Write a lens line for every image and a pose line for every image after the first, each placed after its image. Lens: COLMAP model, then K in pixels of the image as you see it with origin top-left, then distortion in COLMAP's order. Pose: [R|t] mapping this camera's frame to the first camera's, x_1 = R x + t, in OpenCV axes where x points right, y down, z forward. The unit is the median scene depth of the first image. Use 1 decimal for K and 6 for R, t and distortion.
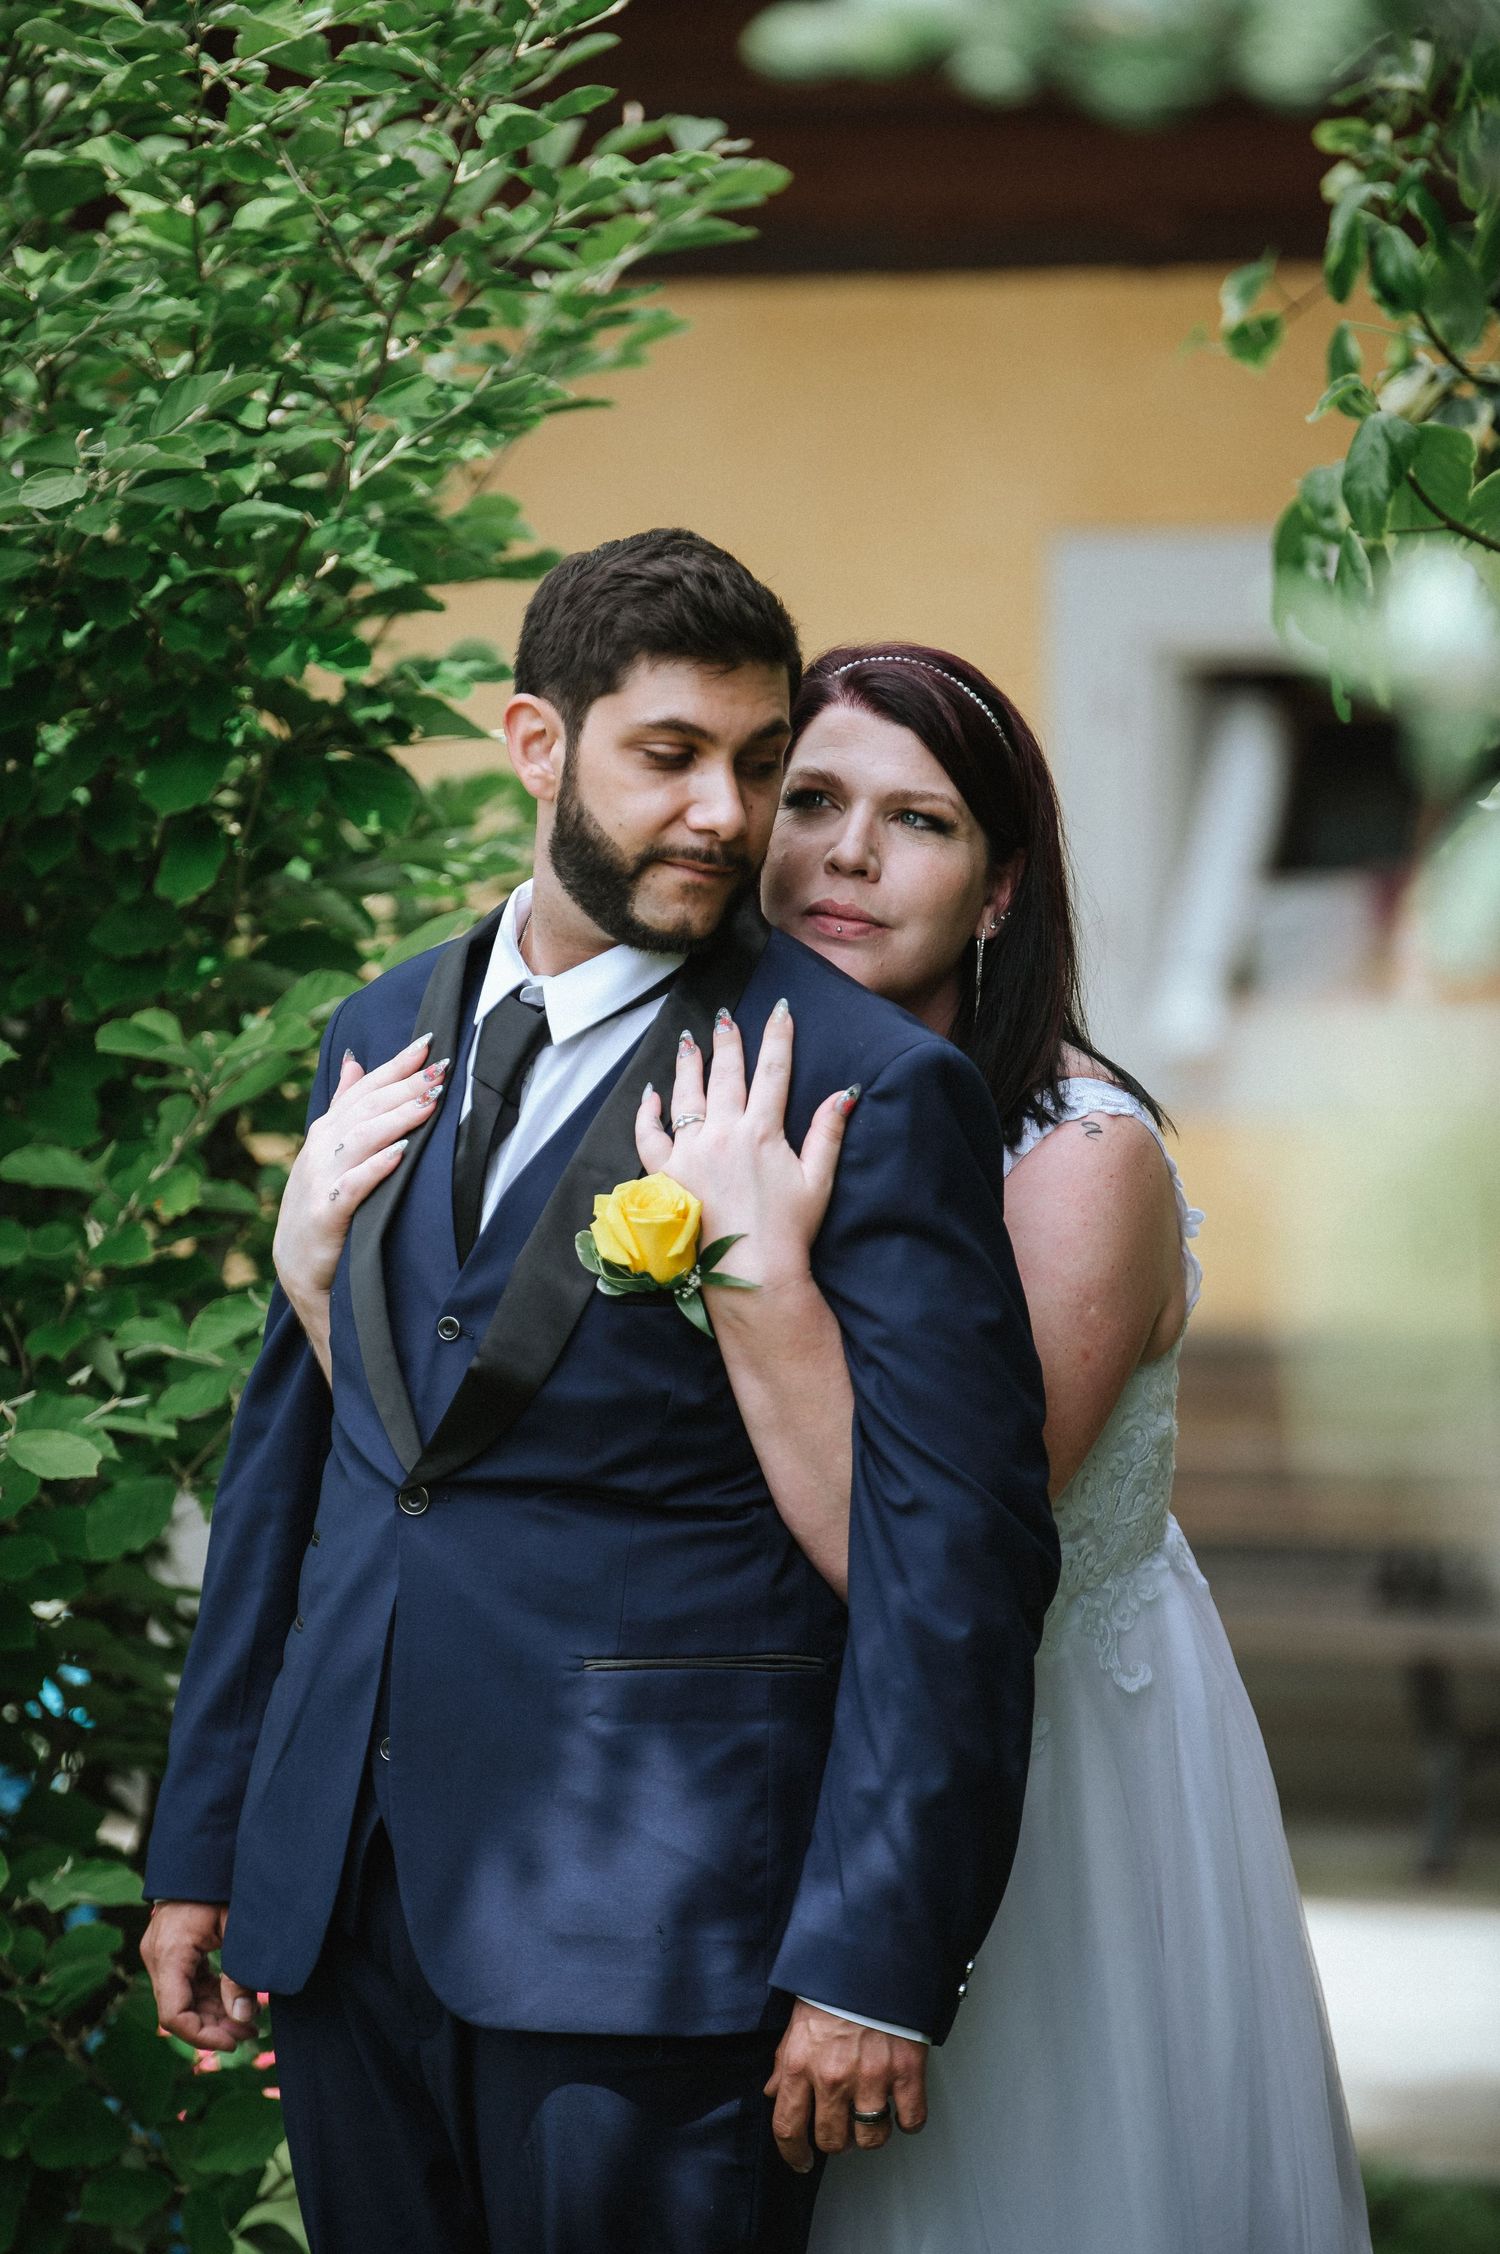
lens RADIAL K [[10329.9, 0, 765.7], [0, 10329.9, 1133.9], [0, 0, 1]] dist [1.375724, 0.000000]
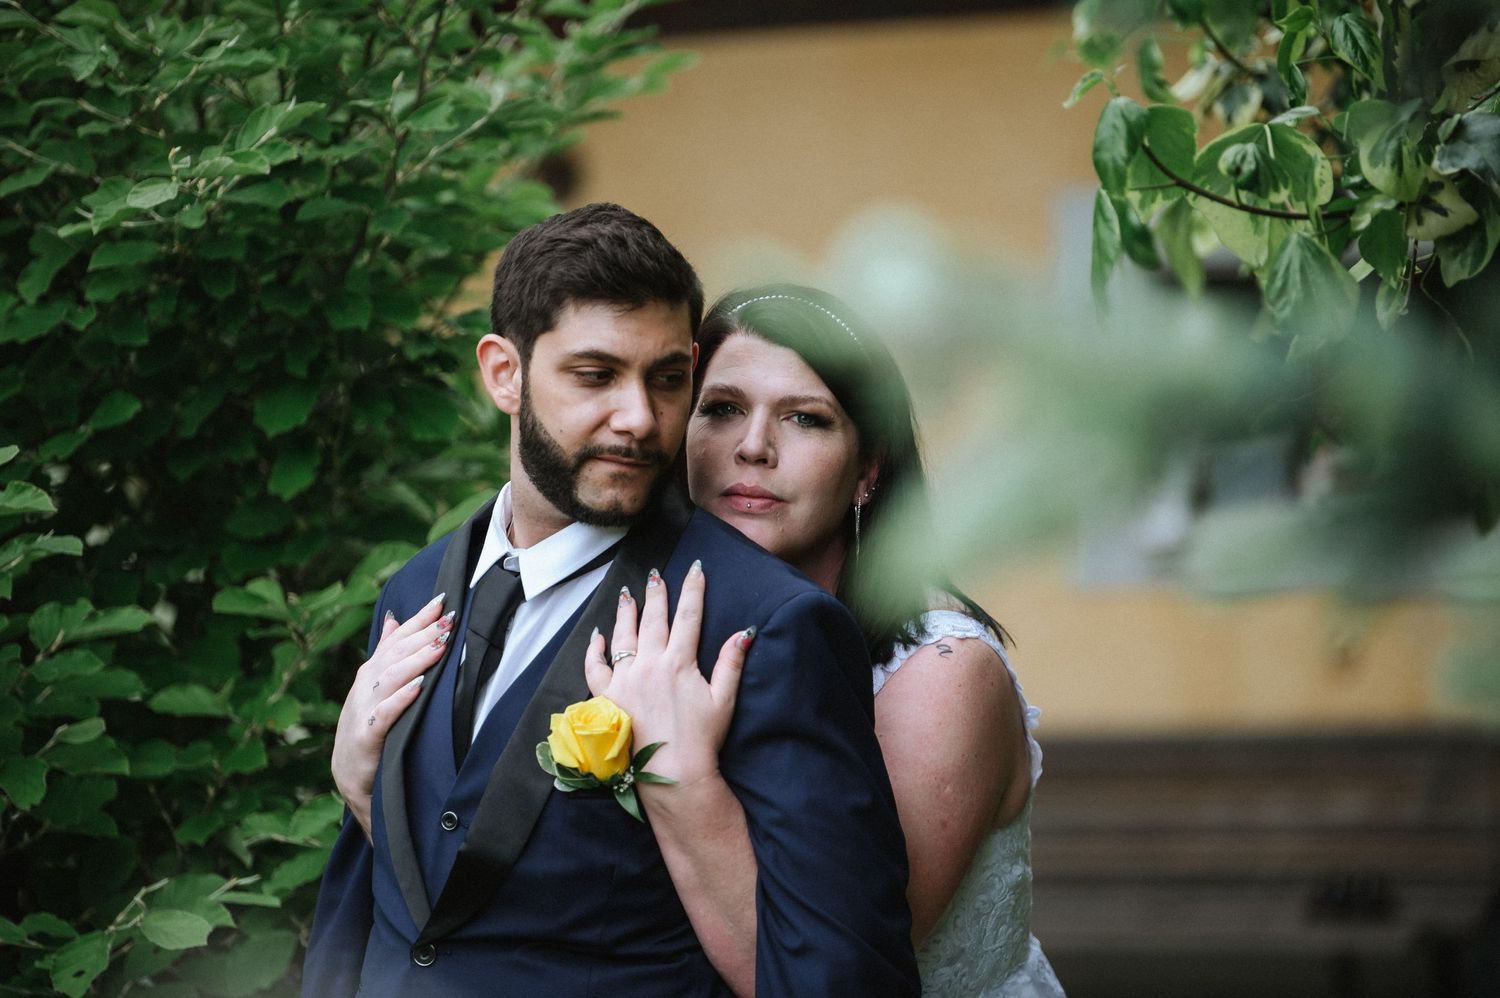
lens RADIAL K [[6893.8, 0, 654.3], [0, 6893.8, 497.7], [0, 0, 1]] dist [0.957124, 0.000000]
pose [[0.998526, -0.035296, -0.041241, 0.029054], [0.034560, 0.999233, -0.018422, -0.004448], [0.041860, 0.016970, 0.998979, 0.117507]]
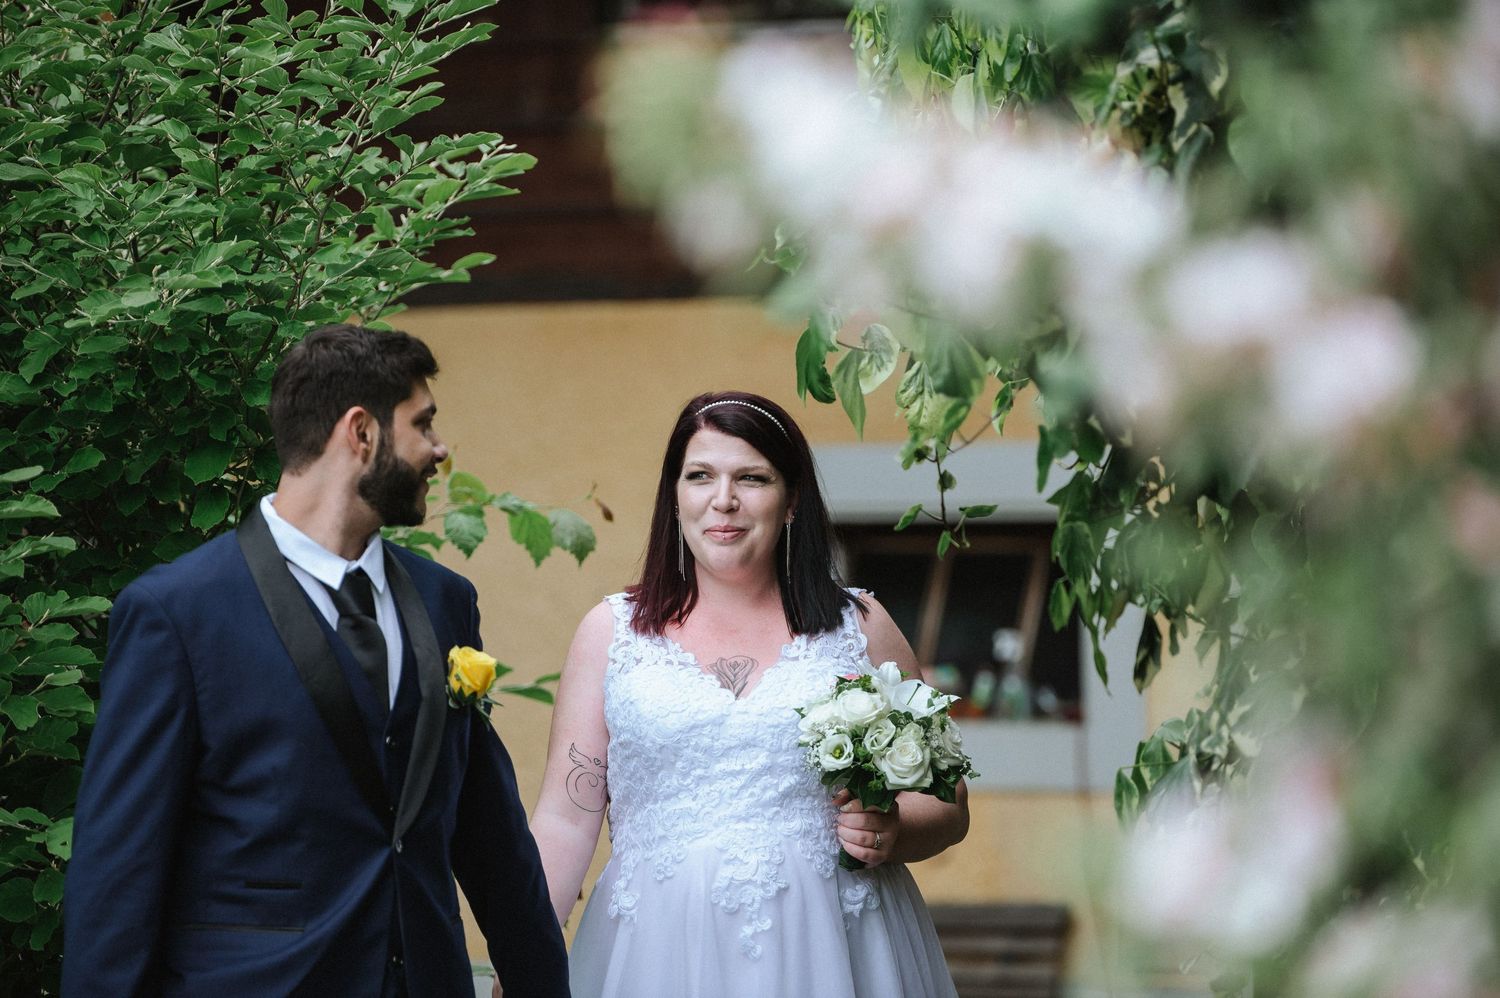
lens RADIAL K [[6595.4, 0, 751.5], [0, 6595.4, 483.7], [0, 0, 1]] dist [1.265479, 0.000000]
pose [[0.999544, 0.001574, 0.030149, 0.005751], [0.000417, 0.997825, -0.065923, 0.050076], [-0.030187, 0.065905, 0.997369, -0.196971]]
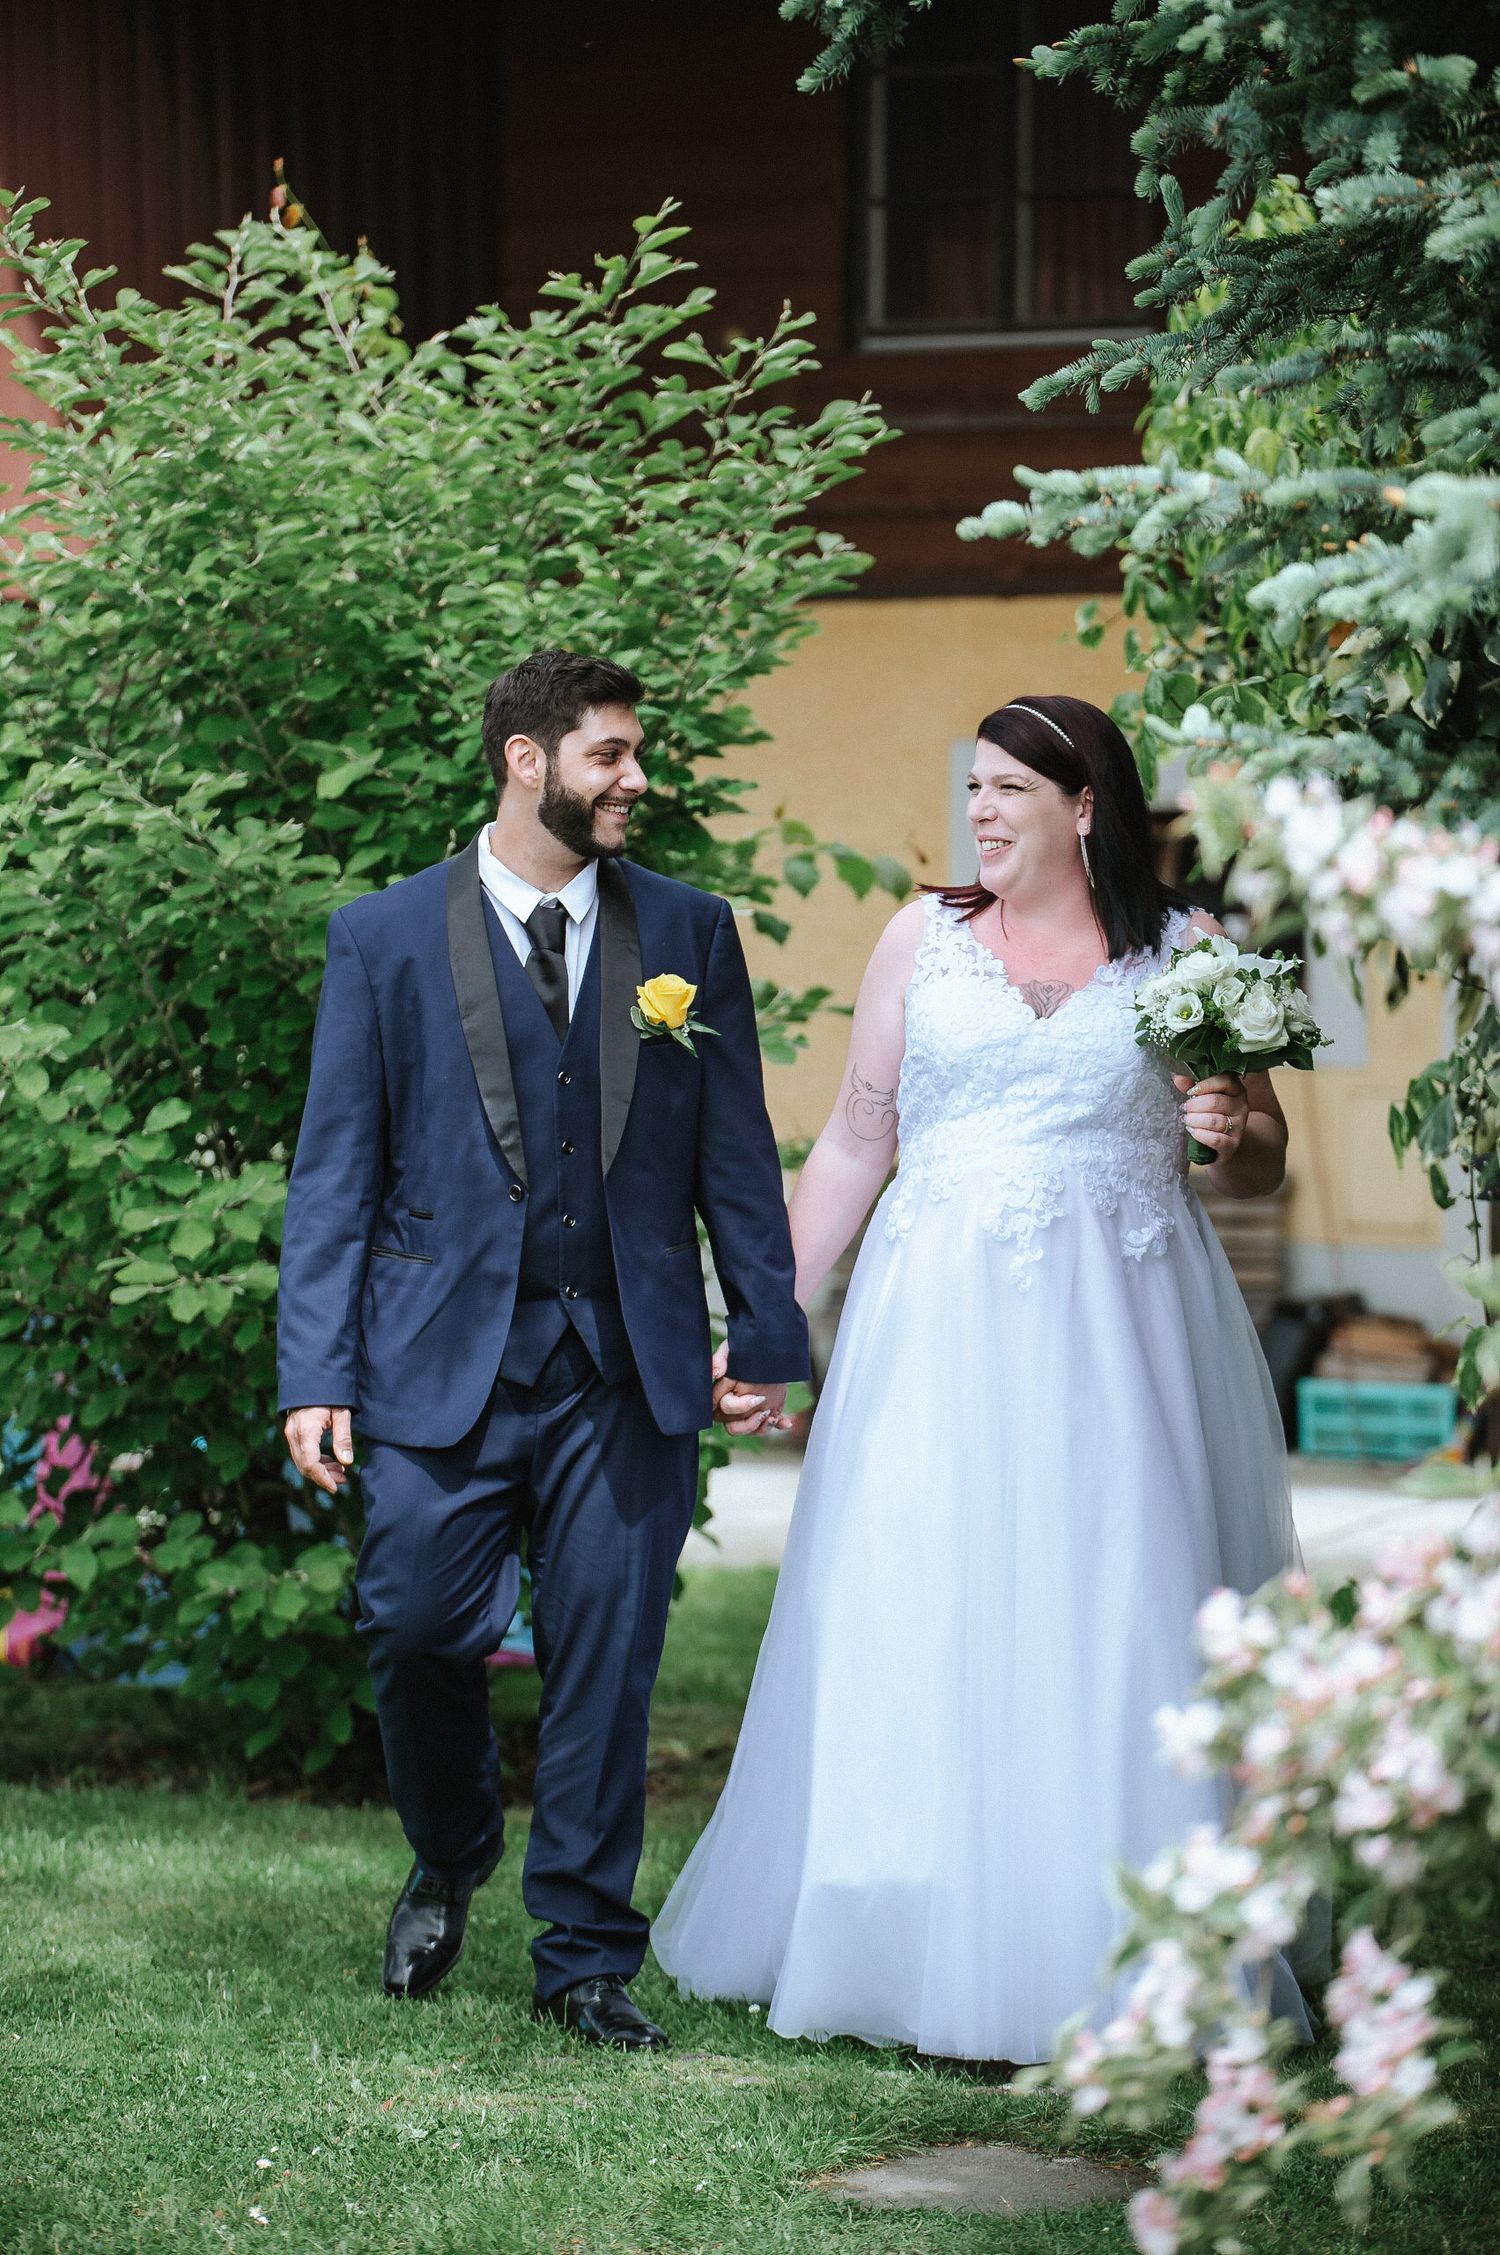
lens RADIAL K [[6878.4, 0, 802.7], [0, 6878.4, 1109.0], [0, 0, 1]] dist [0.508680, 0.000000]
pose [[0.999900, -0.000856, 0.014106, -0.036742], [0.000949, 0.999978, -0.006639, 0.035113], [-0.014100, 0.006652, 0.999878, -0.474051]]
